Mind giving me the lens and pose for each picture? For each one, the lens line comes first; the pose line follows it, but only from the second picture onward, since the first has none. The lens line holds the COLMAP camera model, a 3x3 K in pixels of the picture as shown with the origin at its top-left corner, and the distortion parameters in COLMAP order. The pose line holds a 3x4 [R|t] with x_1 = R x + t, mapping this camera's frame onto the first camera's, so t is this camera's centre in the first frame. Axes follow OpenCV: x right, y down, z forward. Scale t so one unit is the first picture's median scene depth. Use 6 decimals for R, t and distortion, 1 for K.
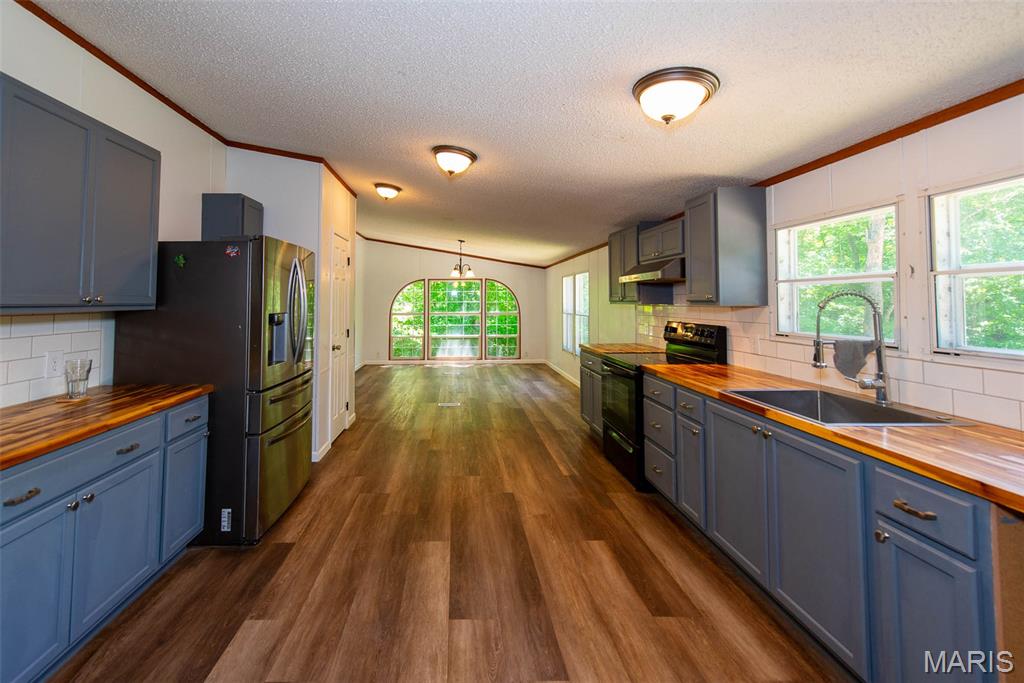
lens RADIAL K [[420.9, 0, 508.9], [0, 420.9, 265.3], [0, 0, 1]] dist [0.014438, -0.000475]
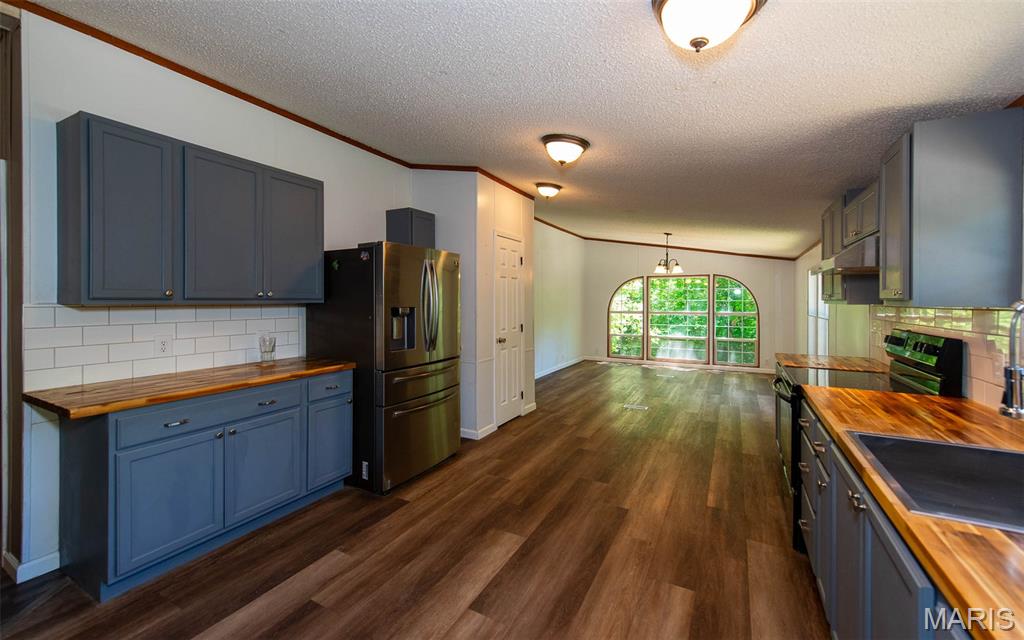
lens RADIAL K [[425.7, 0, 510.6], [0, 425.7, 283.4], [0, 0, 1]] dist [0.020045, -0.000254]
pose [[0.871251, -0.012624, -0.490675, 0.303605], [0.036142, 0.998606, 0.038481, 0.012806], [0.489505, -0.051260, 0.870492, 0.125047]]
